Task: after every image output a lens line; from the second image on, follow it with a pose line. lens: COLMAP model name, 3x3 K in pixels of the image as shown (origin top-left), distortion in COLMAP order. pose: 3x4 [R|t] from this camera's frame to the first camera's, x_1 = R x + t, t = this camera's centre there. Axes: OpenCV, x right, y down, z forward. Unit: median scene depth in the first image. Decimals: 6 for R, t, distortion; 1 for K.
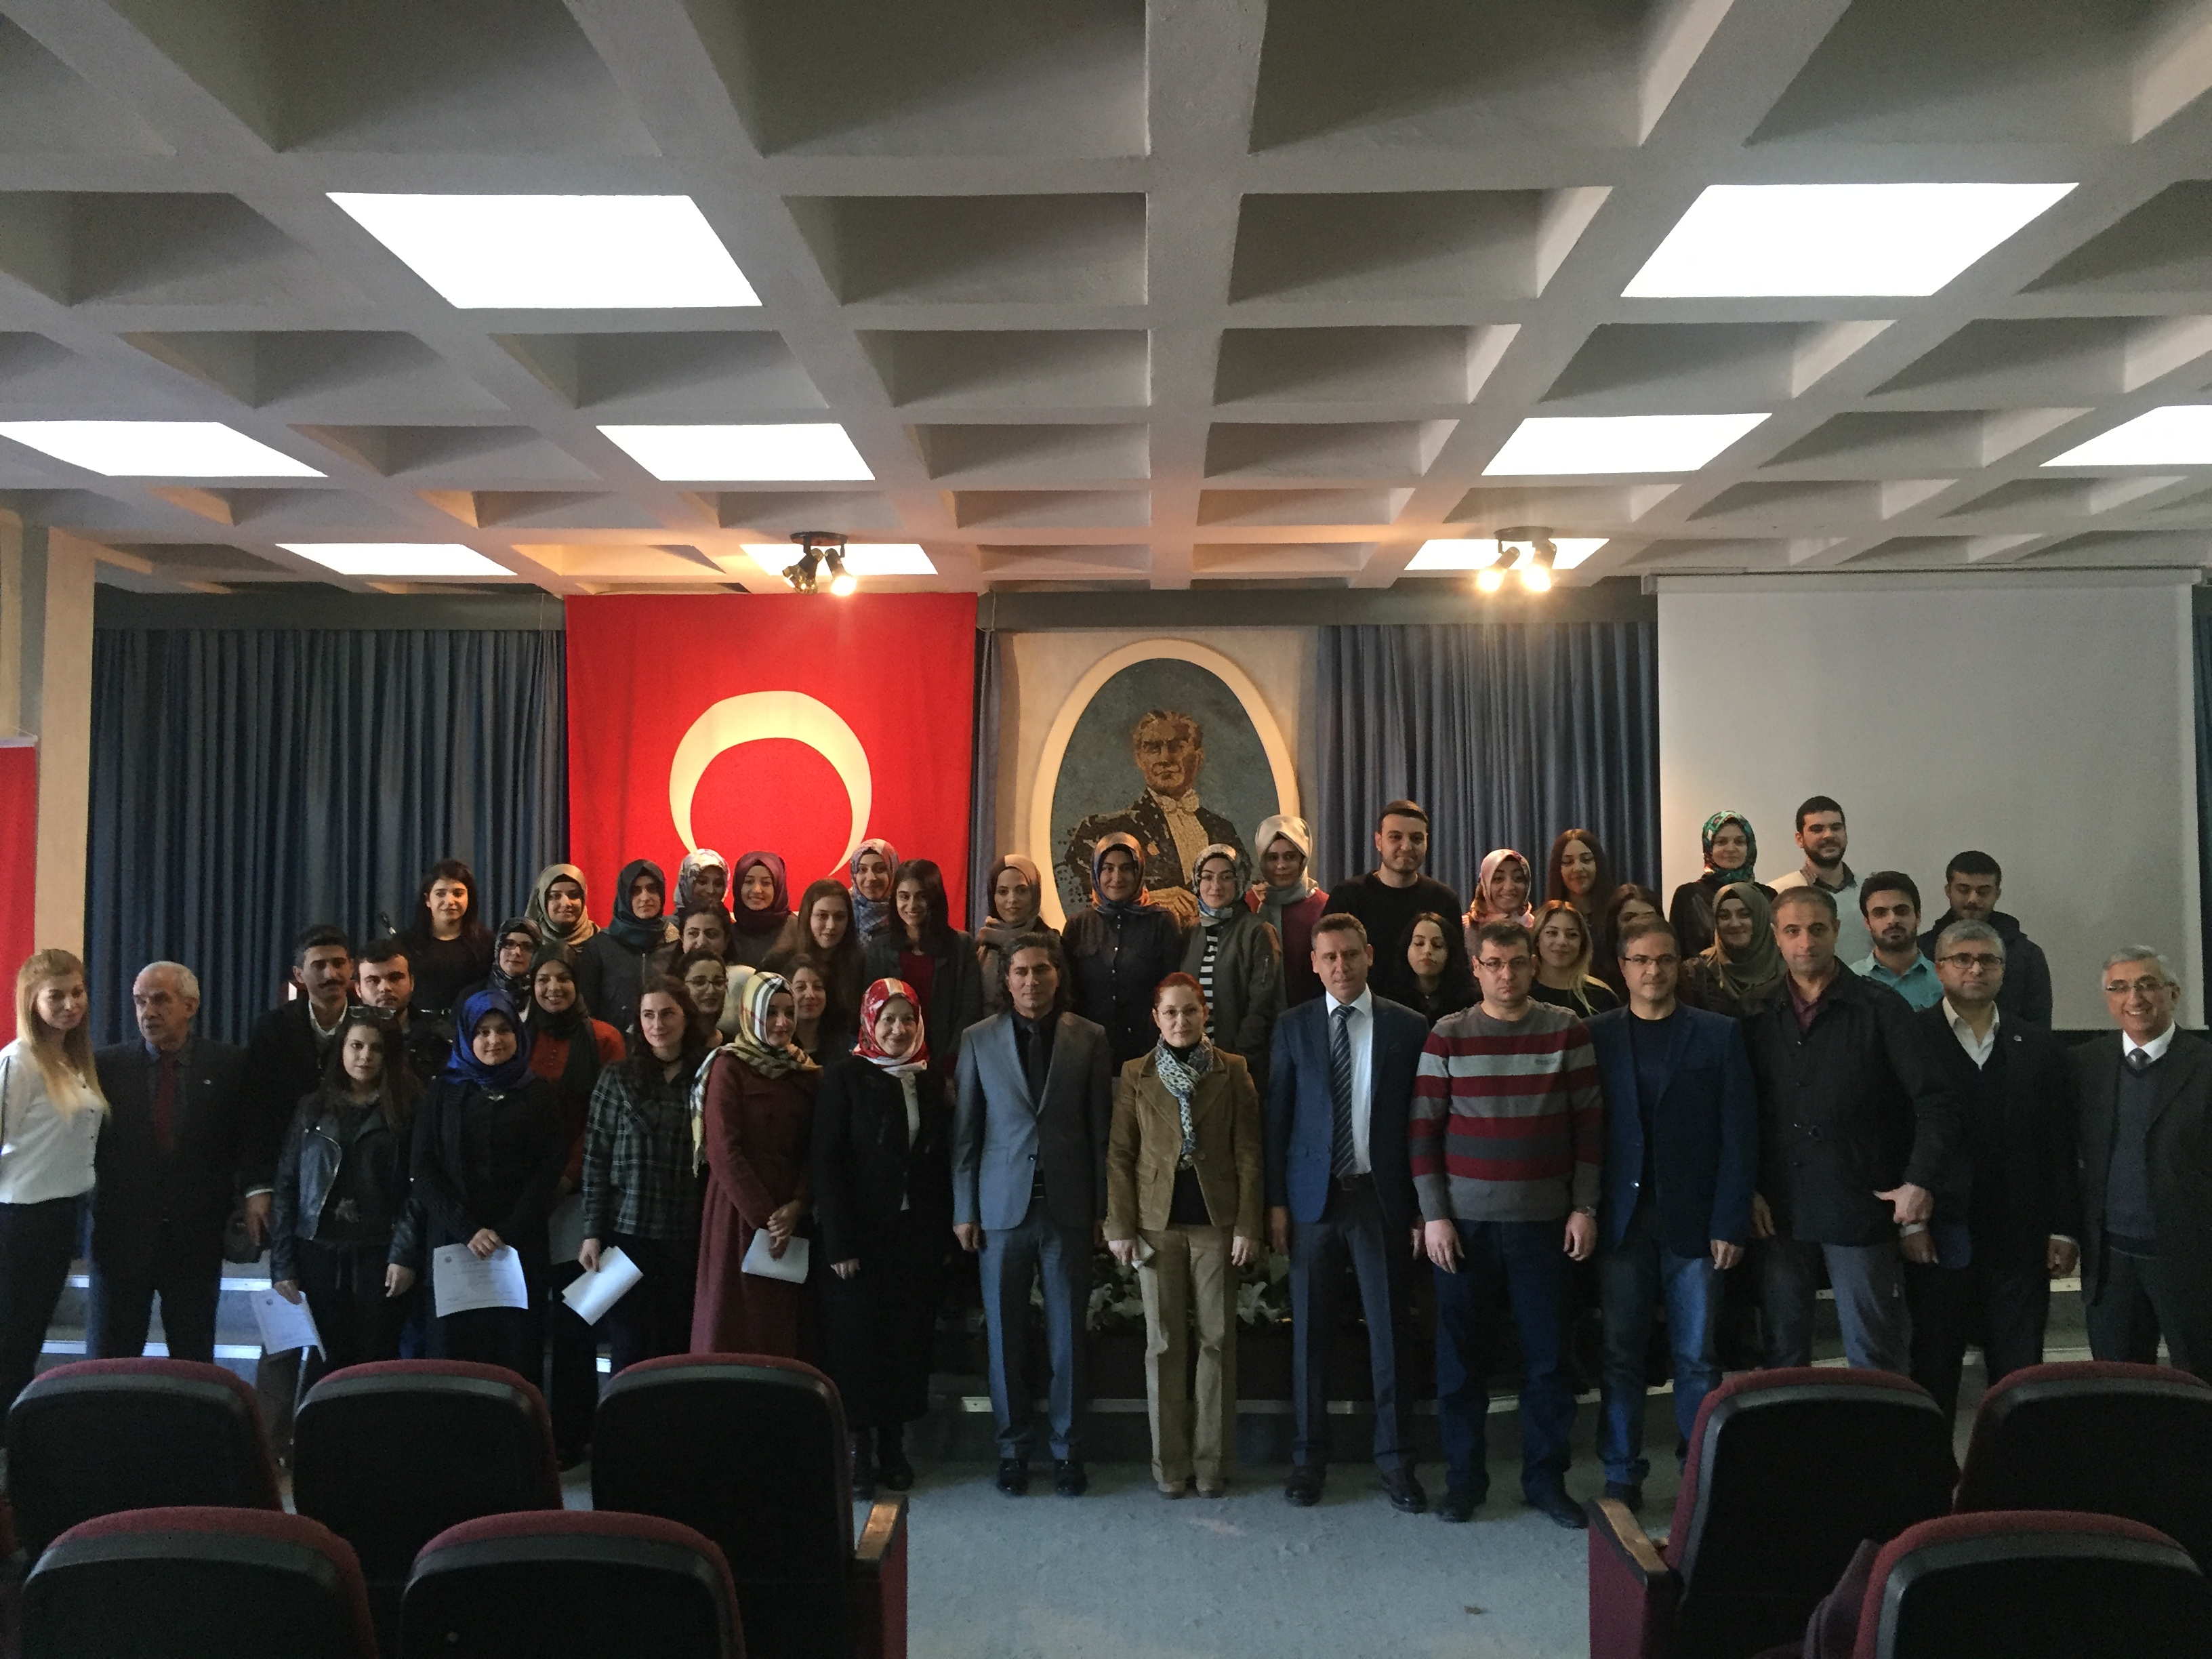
lens RADIAL K [[1902.0, 0, 1121.1], [0, 1902.0, 829.3], [0, 0, 1]] dist [0.081892, -0.098661]
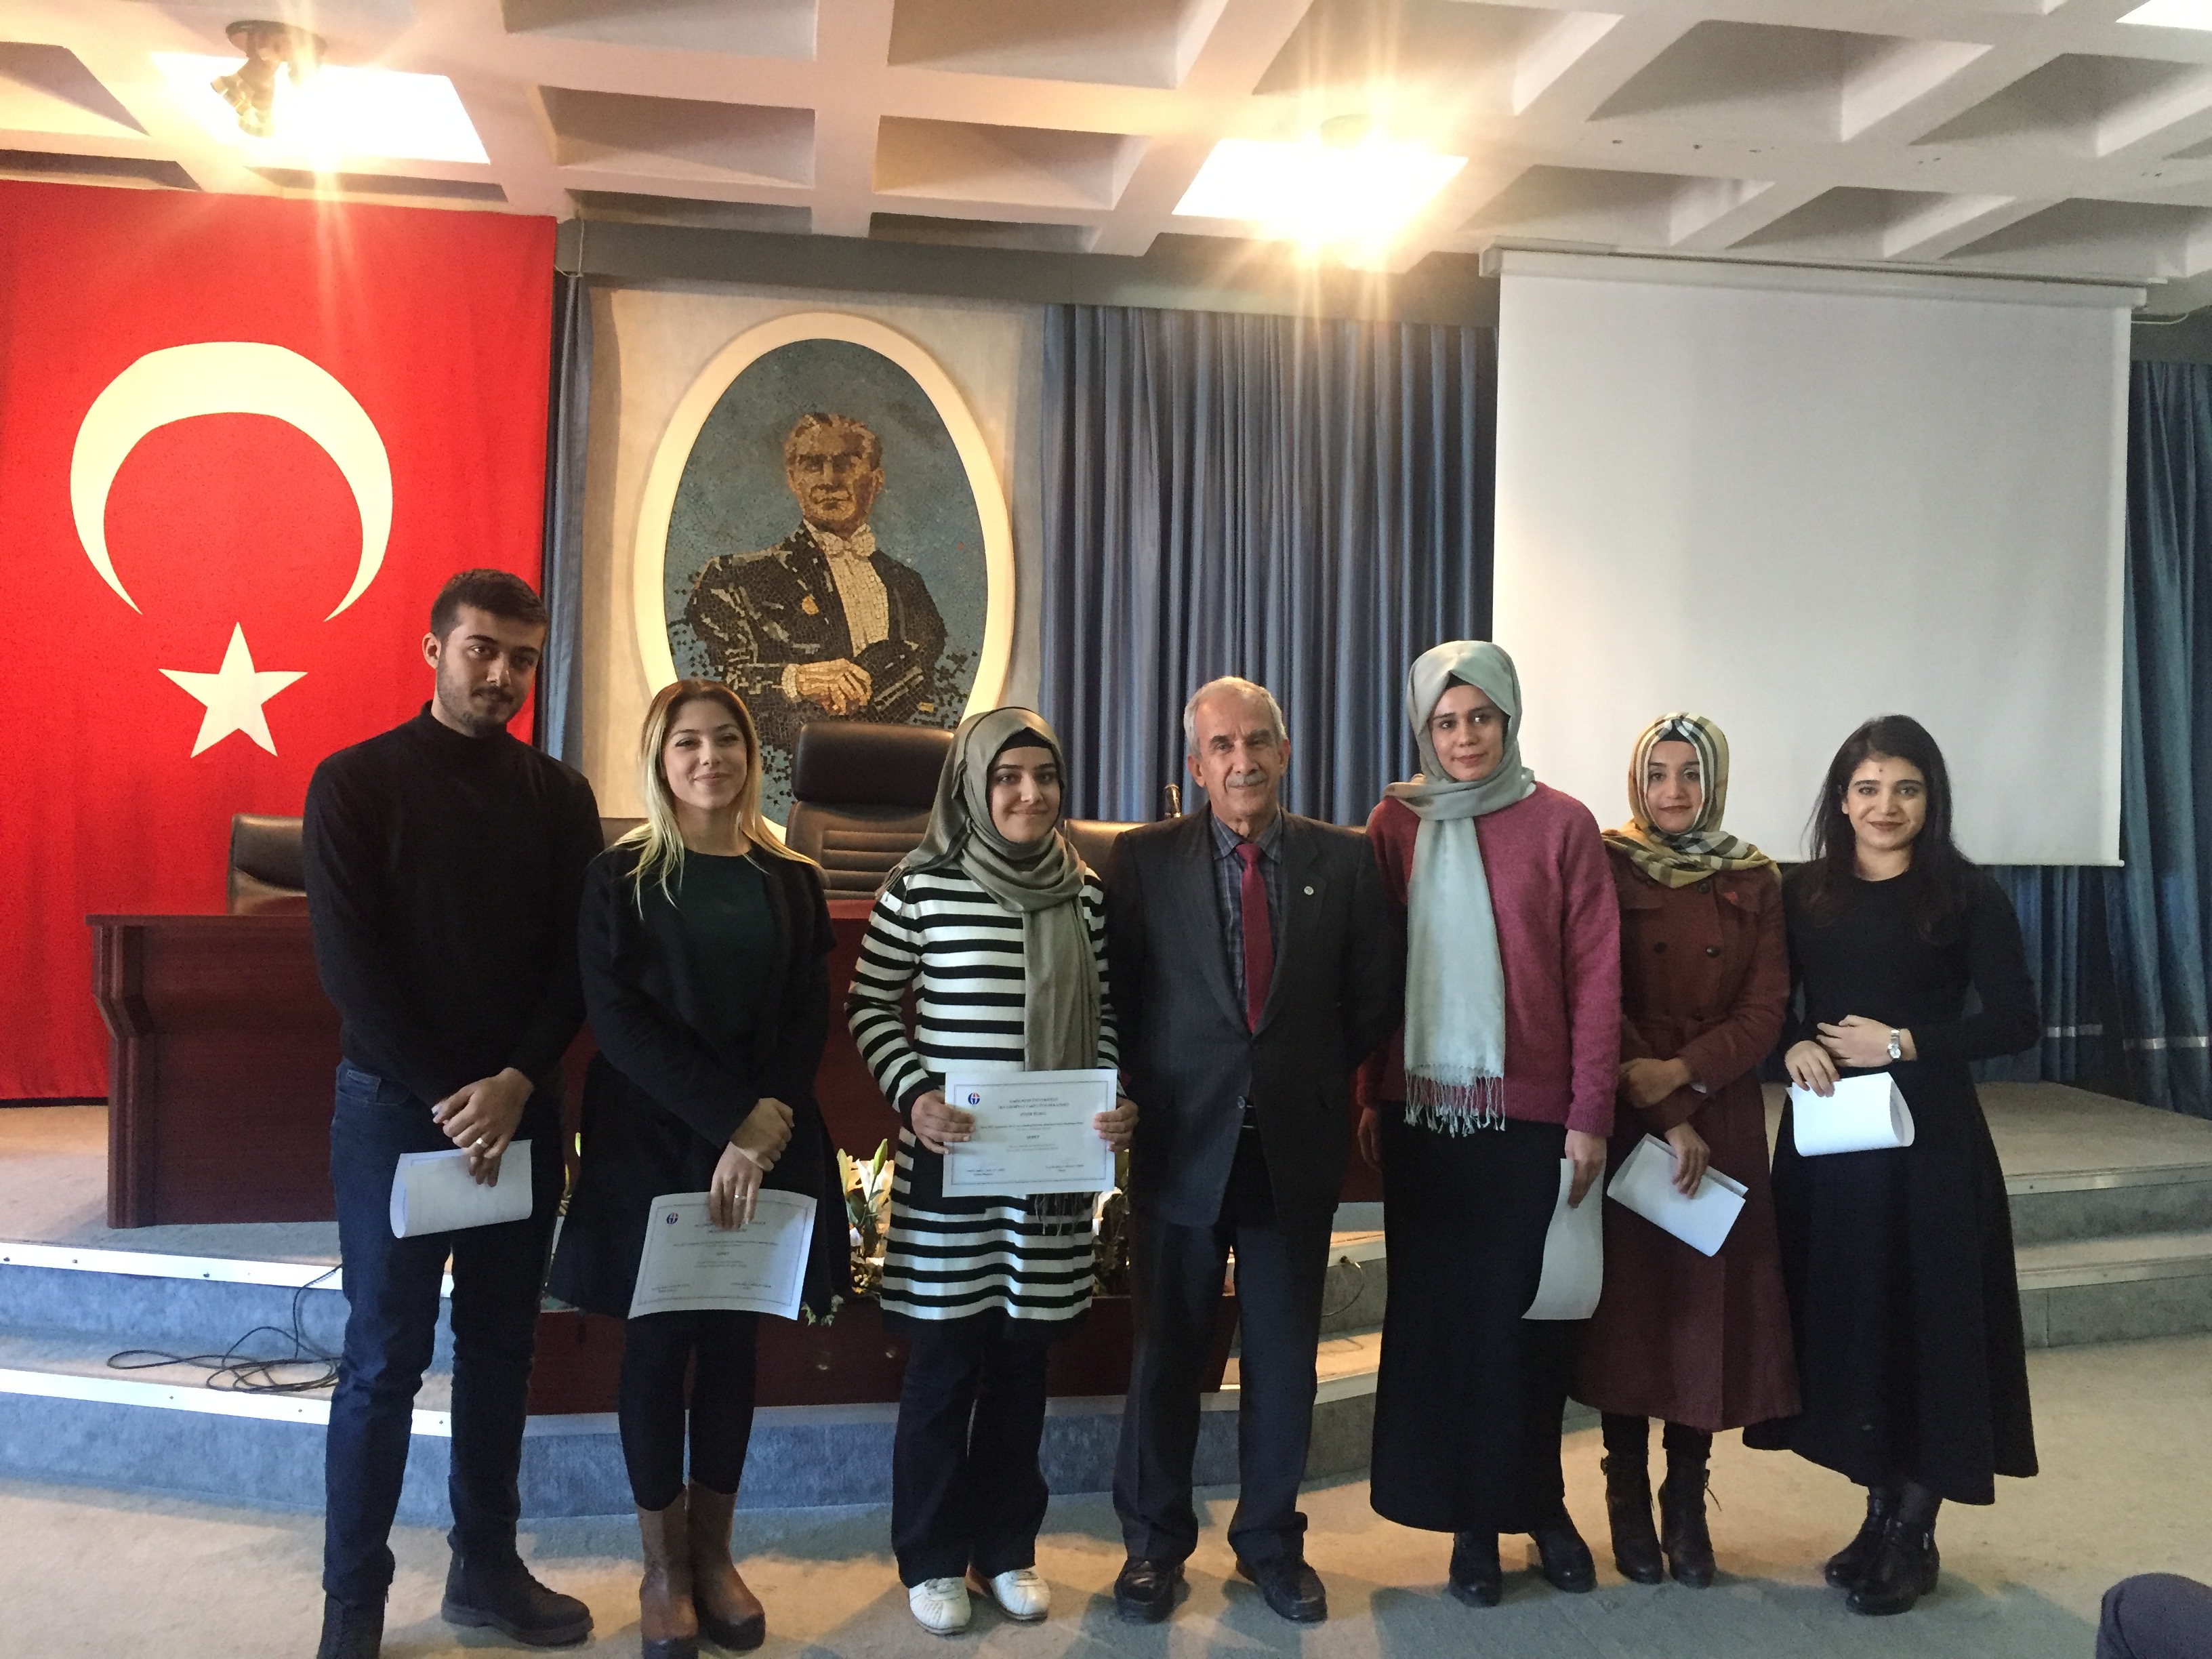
lens RADIAL K [[1902.0, 0, 1112.2], [0, 1902.0, 824.4], [0, 0, 1]] dist [0.081892, -0.098661]
pose [[0.983920, 0.017389, 0.177763, 0.002428], [-0.026754, 0.998370, 0.050420, 0.053878], [-0.176596, -0.054365, 0.982781, 0.266396]]
